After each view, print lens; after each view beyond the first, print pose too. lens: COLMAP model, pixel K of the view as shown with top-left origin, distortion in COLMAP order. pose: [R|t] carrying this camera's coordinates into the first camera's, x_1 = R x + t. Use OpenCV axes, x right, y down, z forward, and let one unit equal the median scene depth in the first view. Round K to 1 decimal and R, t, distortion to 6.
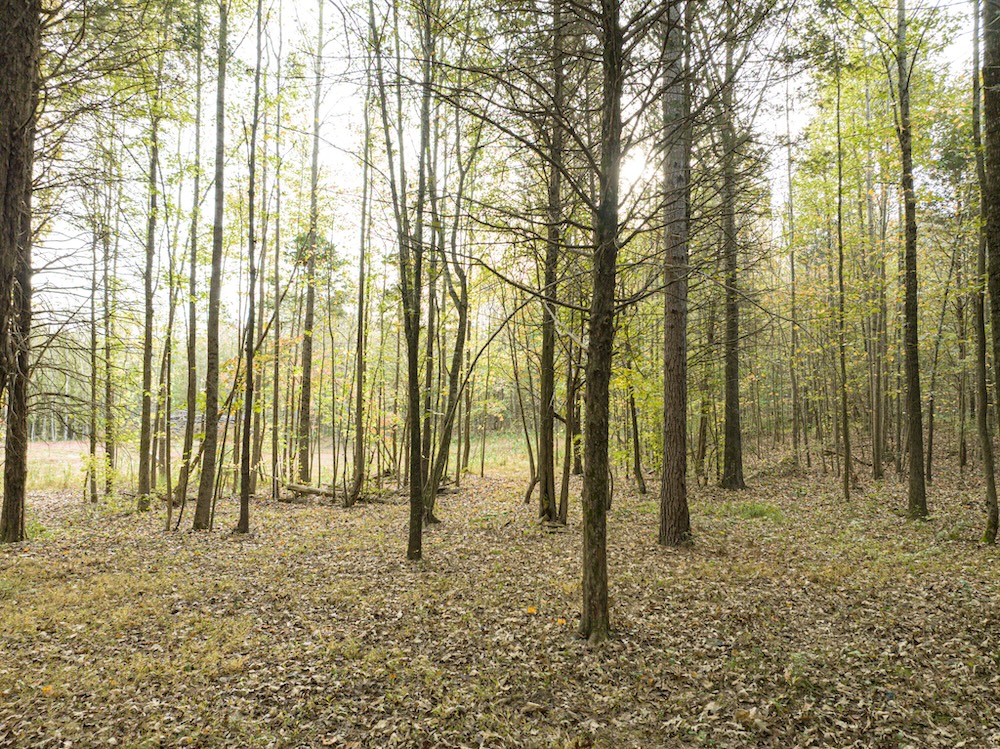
lens RADIAL K [[705.3, 0, 502.4], [0, 705.3, 372.4], [0, 0, 1]] dist [-0.045521, -0.005086]
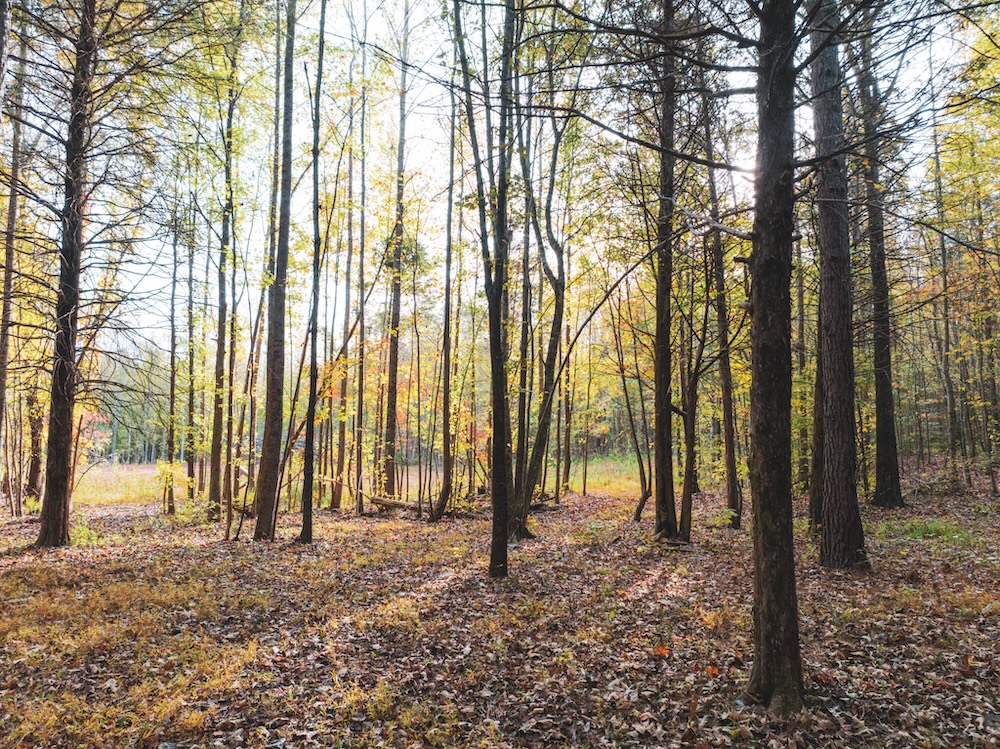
lens RADIAL K [[705.3, 0, 498.1], [0, 705.3, 380.6], [0, 0, 1]] dist [-0.045521, -0.005086]
pose [[0.988872, -0.012191, -0.148271, -0.005947], [0.007767, 0.999508, -0.030385, 0.058844], [0.148569, 0.028895, 0.988480, 0.182348]]
